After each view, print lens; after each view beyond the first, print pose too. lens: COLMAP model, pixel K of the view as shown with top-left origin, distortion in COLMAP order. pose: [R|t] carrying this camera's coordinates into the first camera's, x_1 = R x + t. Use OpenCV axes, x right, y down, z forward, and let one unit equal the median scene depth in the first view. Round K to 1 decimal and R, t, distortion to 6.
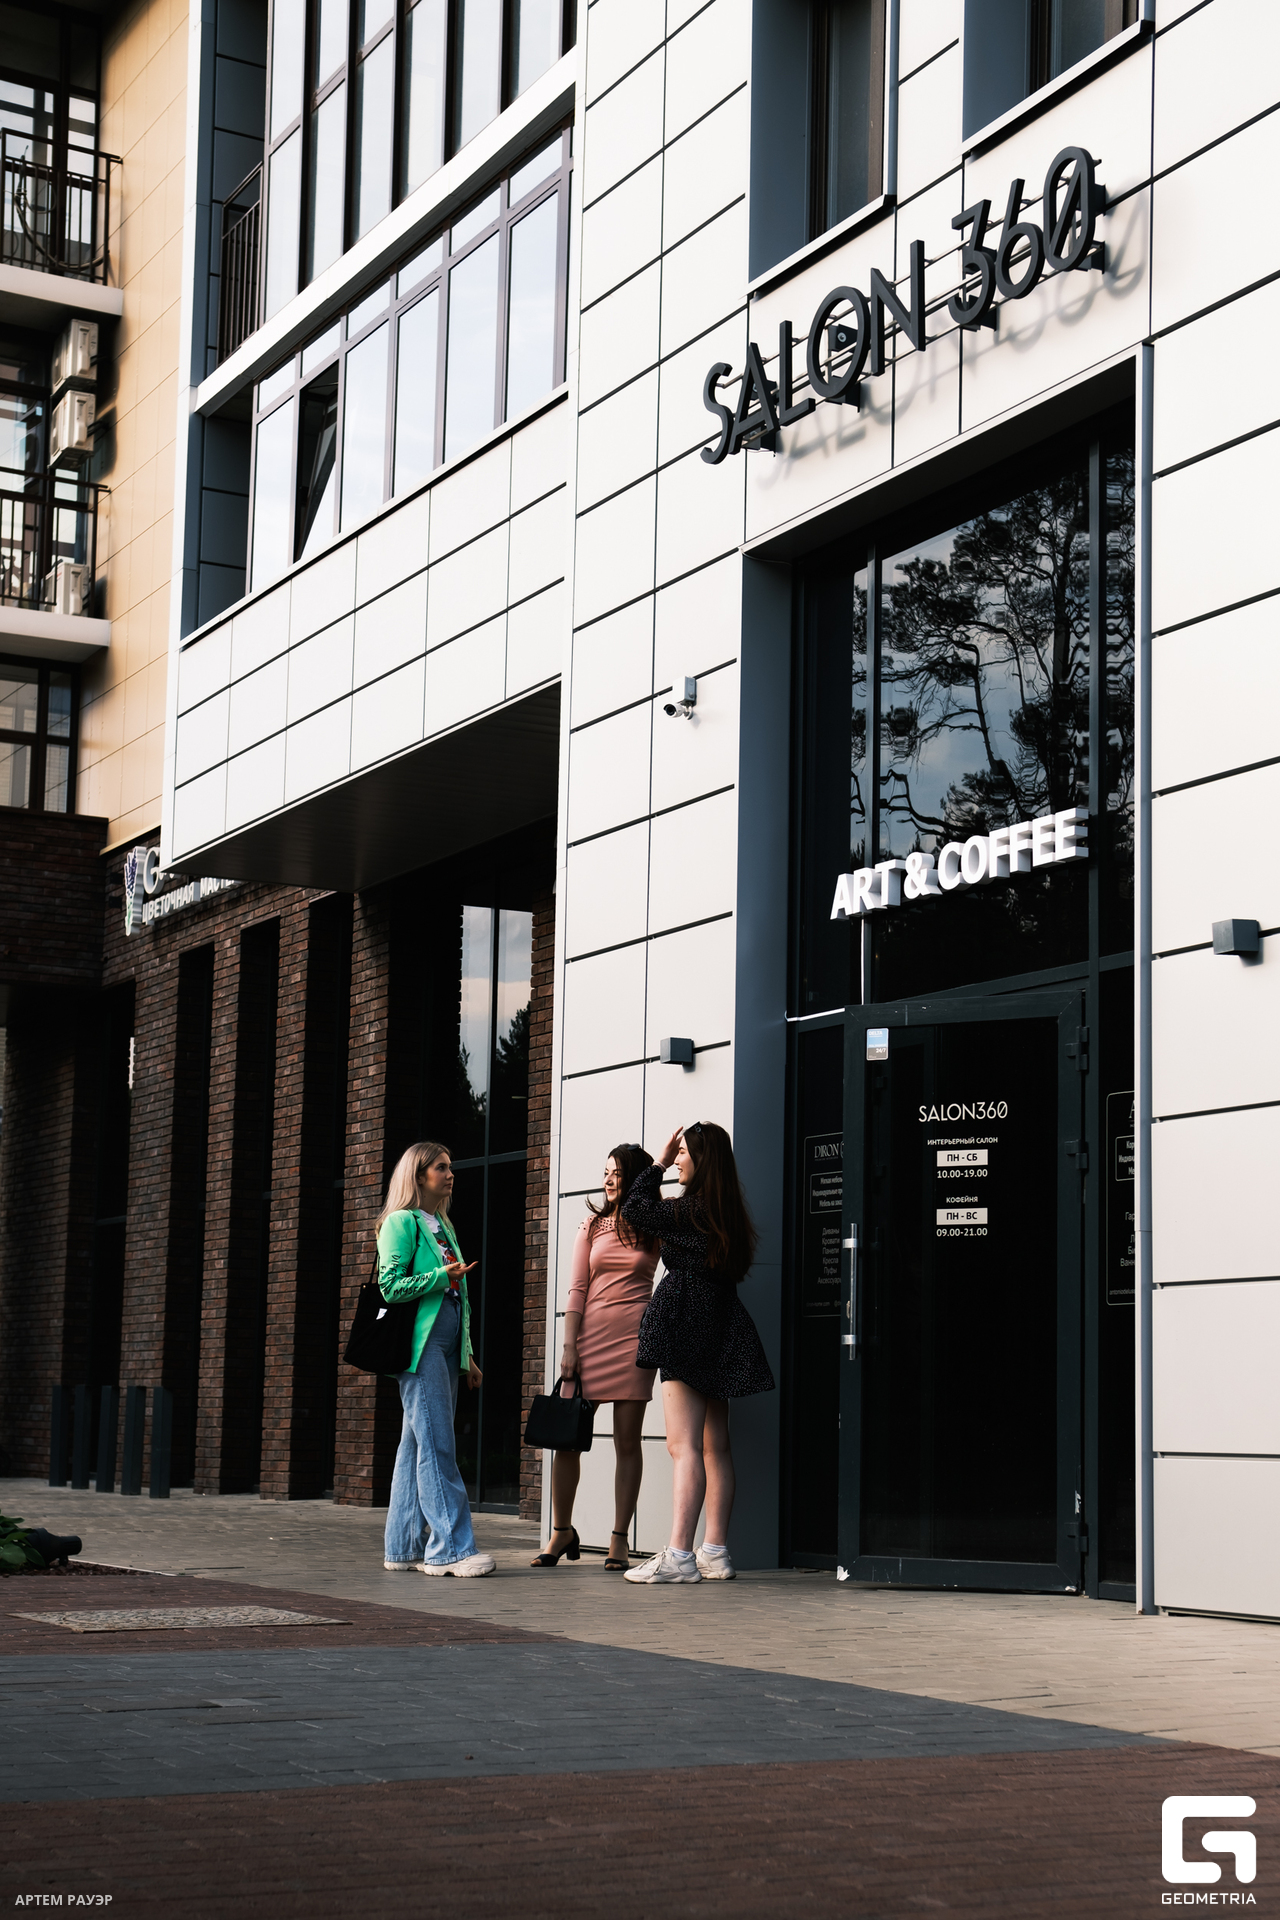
lens RADIAL K [[2989.1, 0, 640.0], [0, 2989.1, 960.0], [0, 0, 1]] dist [-0.030659, 0.065118]
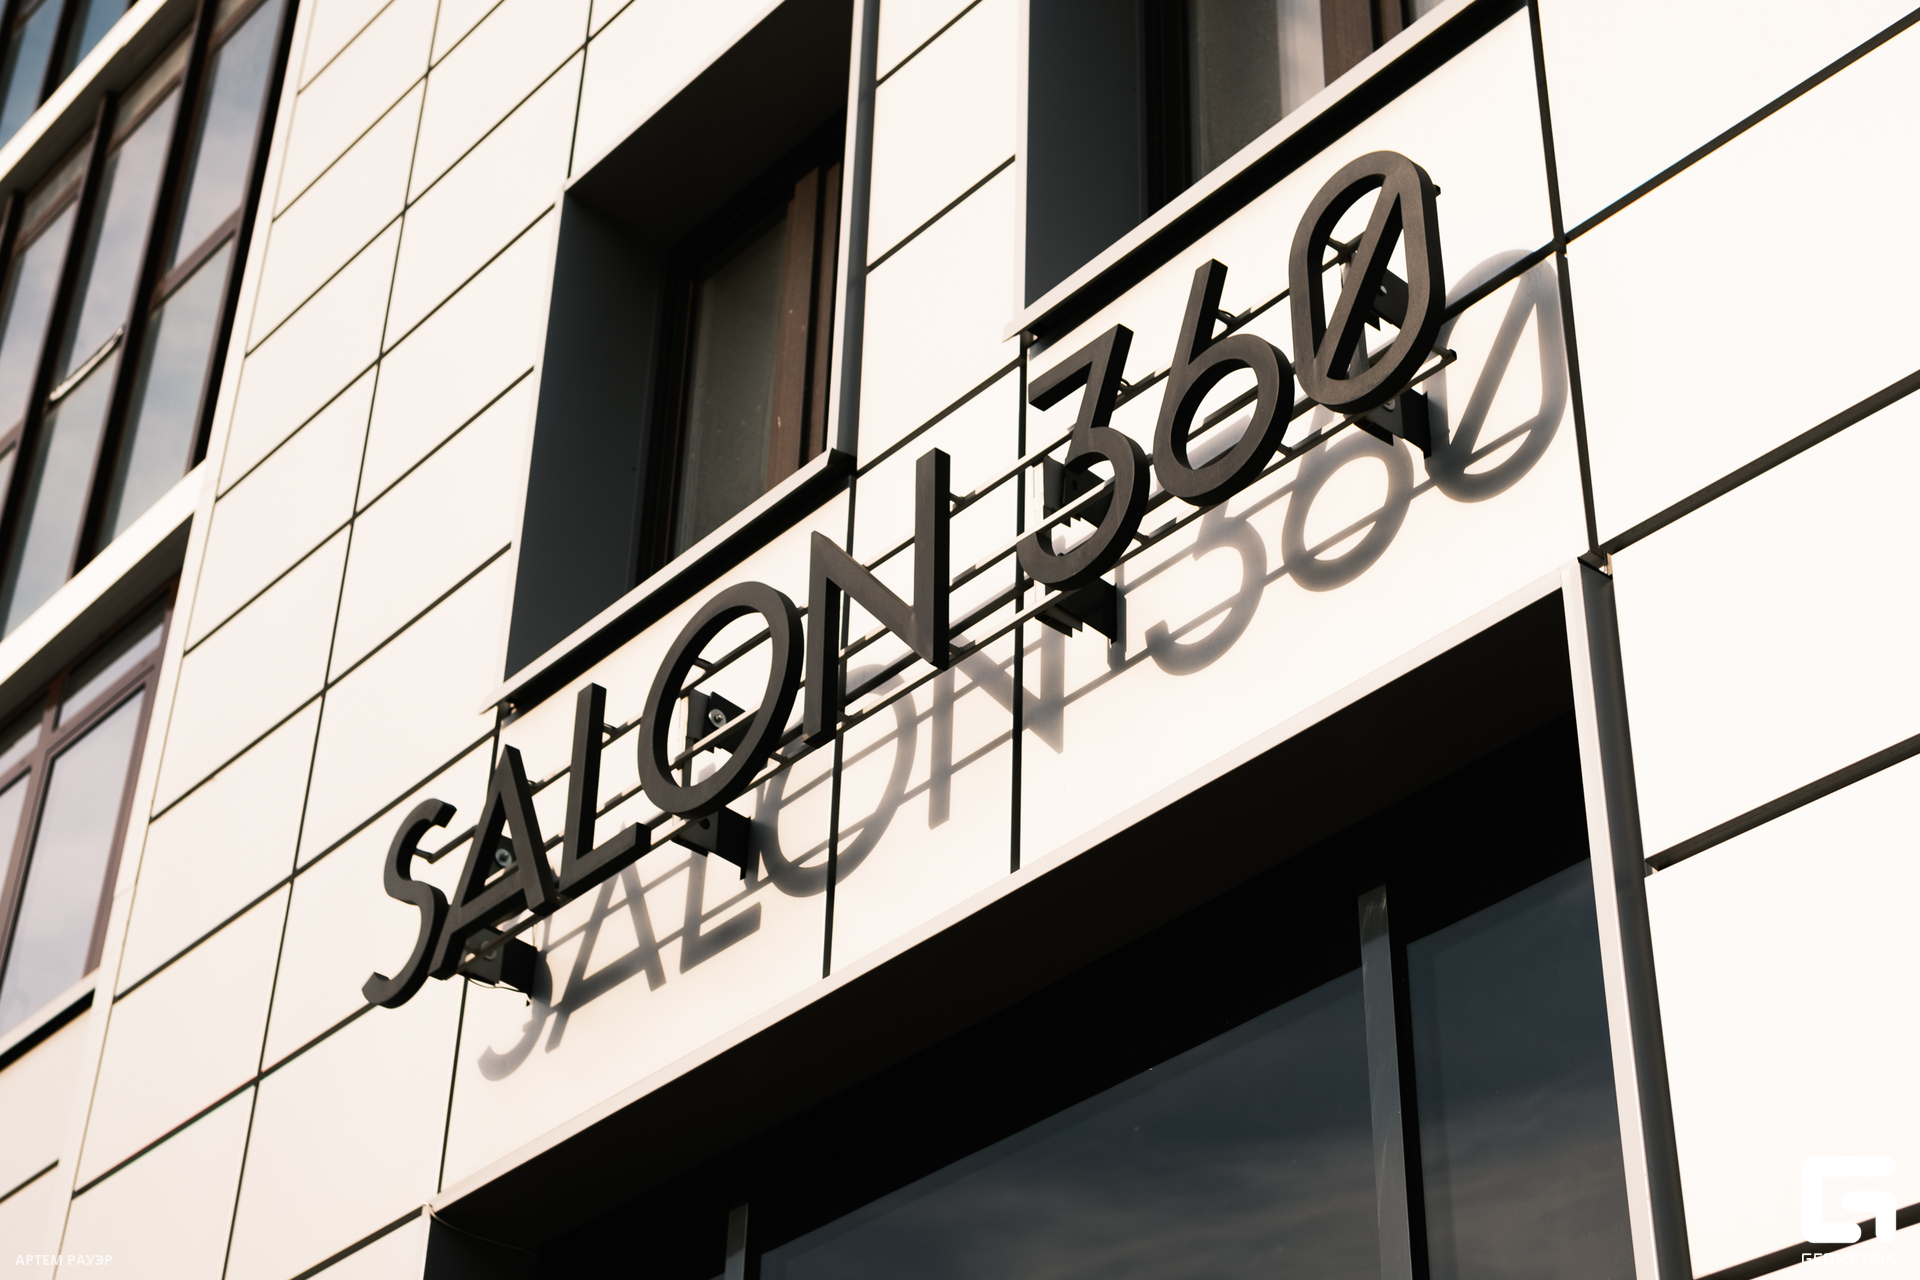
lens RADIAL K [[2989.1, 0, 960.0], [0, 2989.1, 640.0], [0, 0, 1]] dist [-0.030659, 0.065118]
pose [[0.969971, 0.135680, 0.201860, 0.009915], [-0.031249, 0.892585, -0.449795, -0.015683], [-0.241205, 0.429980, 0.870021, 0.591021]]
